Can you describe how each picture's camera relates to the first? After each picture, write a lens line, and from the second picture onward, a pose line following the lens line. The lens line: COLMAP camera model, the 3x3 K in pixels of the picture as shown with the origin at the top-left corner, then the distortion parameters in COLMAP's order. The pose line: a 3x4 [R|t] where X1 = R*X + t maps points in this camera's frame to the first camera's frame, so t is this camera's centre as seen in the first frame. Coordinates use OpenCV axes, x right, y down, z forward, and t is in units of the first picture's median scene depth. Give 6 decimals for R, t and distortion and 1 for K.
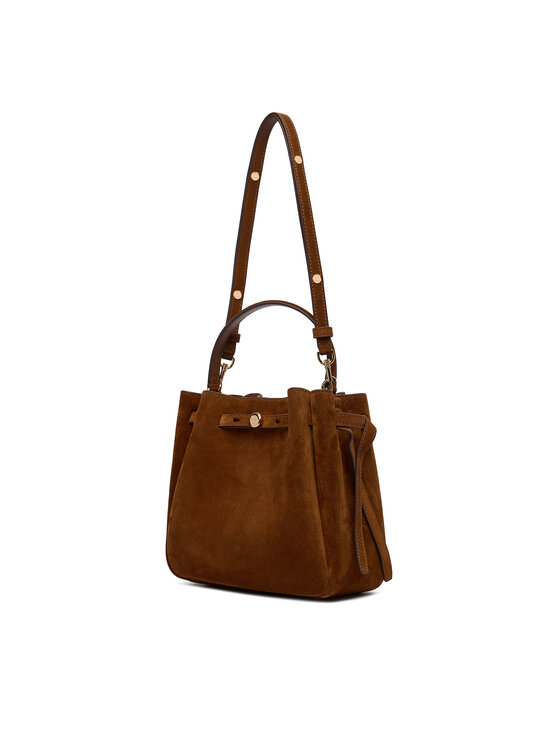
lens RADIAL K [[1106.9, 0, 279.9], [0, 1106.9, 373.4], [0, 0, 1]] dist [-0.042285, 0.000000]
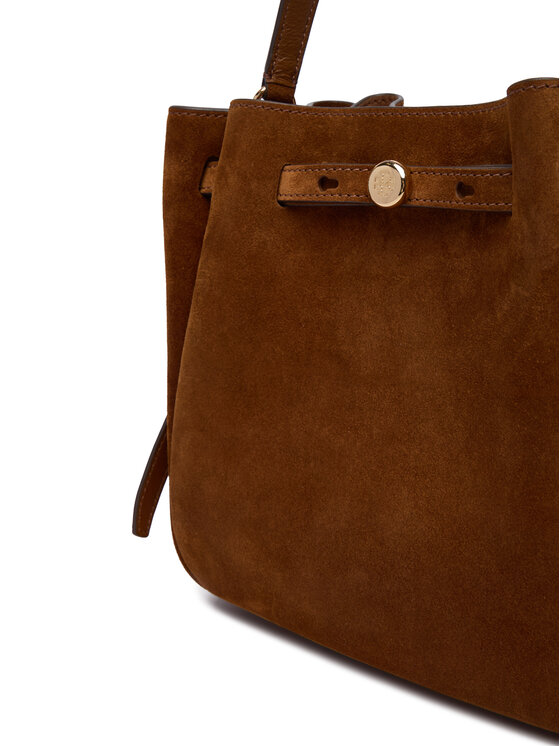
lens RADIAL K [[990.1, 0, 277.9], [0, 990.1, 372.9], [0, 0, 1]] dist [-0.044643, 0.000000]
pose [[0.992819, -0.064788, -0.100567, -0.027967], [0.091890, 0.951277, 0.294325, 0.006923], [0.076598, -0.301453, 0.950399, 0.698571]]
